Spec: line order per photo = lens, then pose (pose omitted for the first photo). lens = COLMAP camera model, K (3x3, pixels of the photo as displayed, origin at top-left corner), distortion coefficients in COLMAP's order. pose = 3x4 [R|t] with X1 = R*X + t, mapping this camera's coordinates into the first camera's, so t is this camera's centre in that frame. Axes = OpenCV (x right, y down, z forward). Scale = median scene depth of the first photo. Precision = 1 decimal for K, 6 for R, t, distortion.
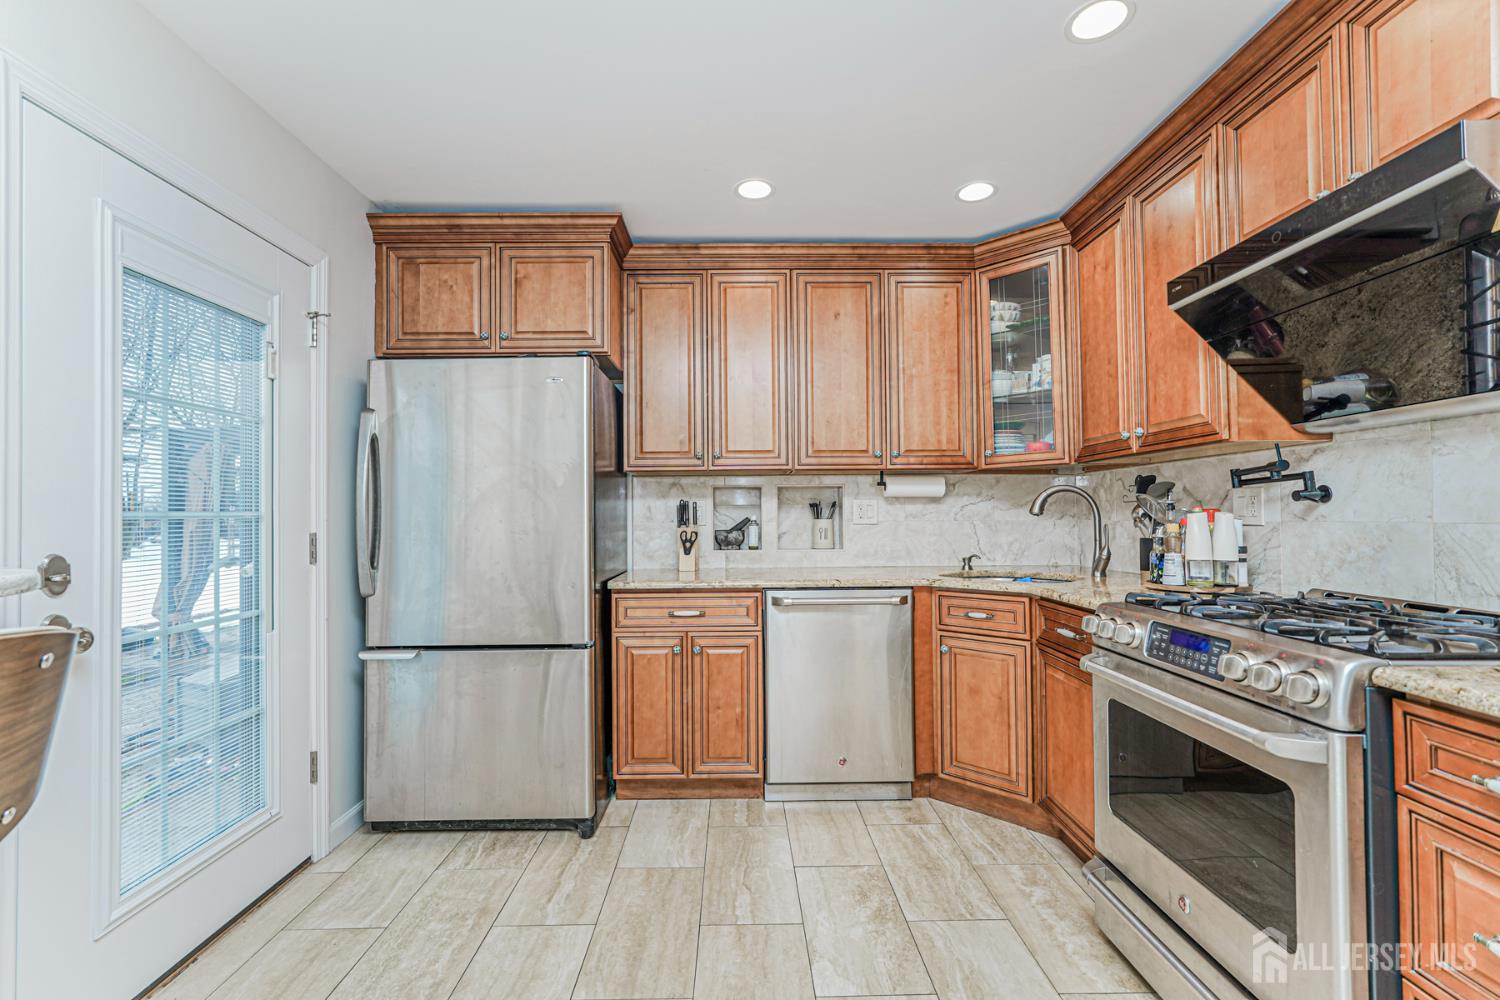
lens RADIAL K [[660.2, 0, 748.9], [0, 660.2, 507.3], [0, 0, 1]] dist [-0.017426, 0.000552]
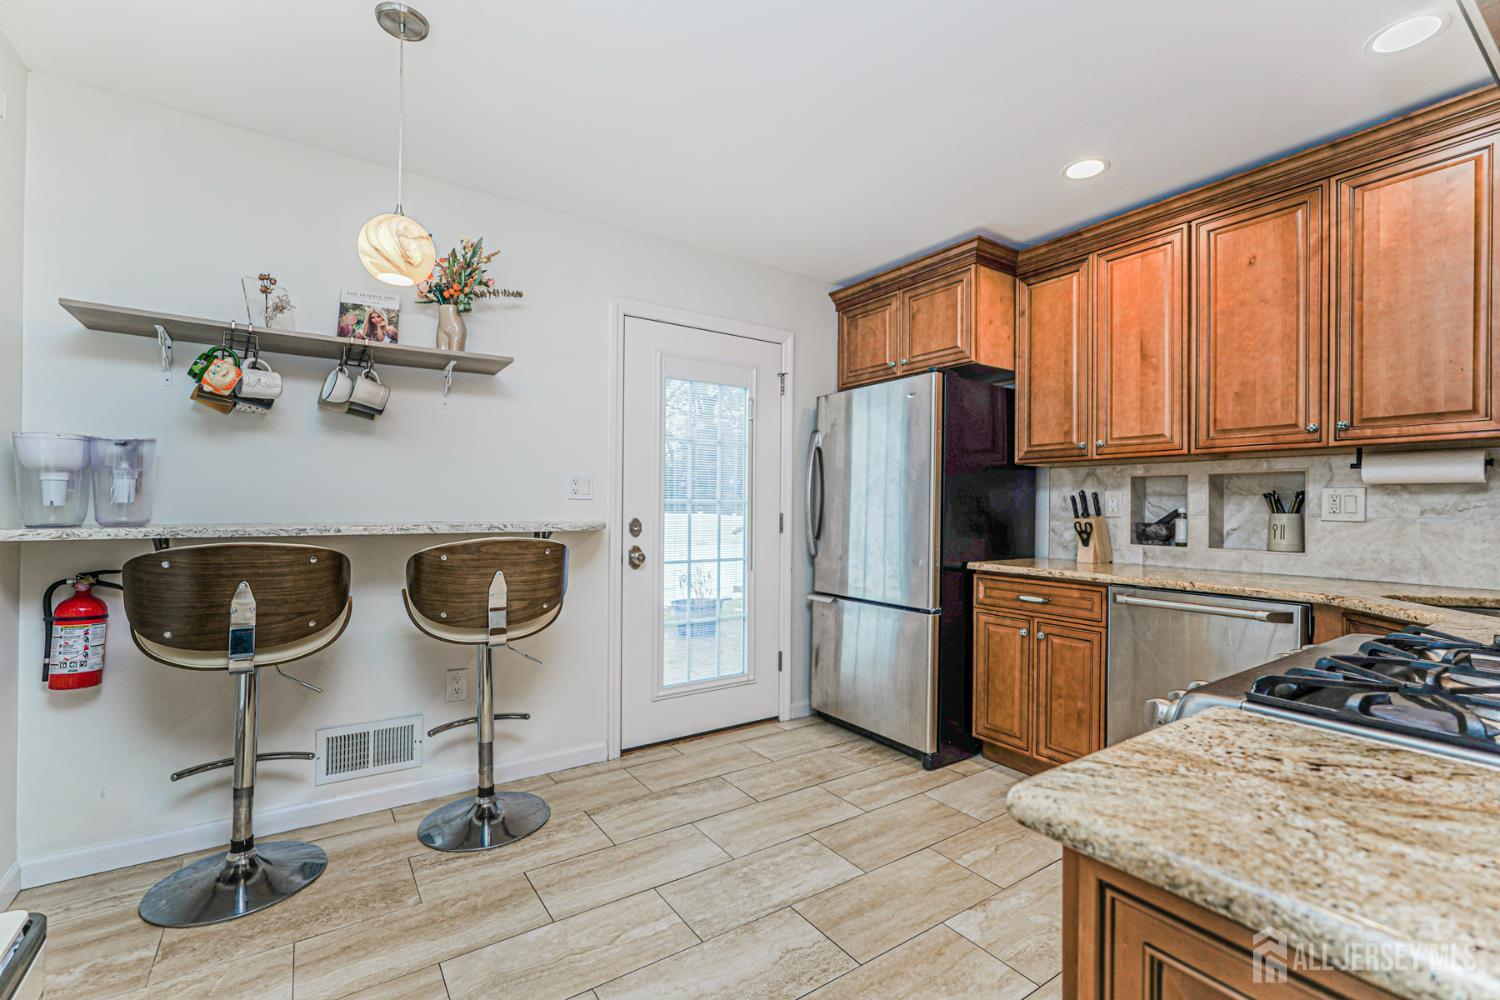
lens RADIAL K [[660.2, 0, 748.9], [0, 660.2, 507.3], [0, 0, 1]] dist [-0.017426, 0.000552]
pose [[0.547200, 0.013727, -0.836889, 0.525863], [-0.004144, 0.999898, 0.013691, 0.003315], [0.836991, -0.004024, 0.547201, 0.055013]]
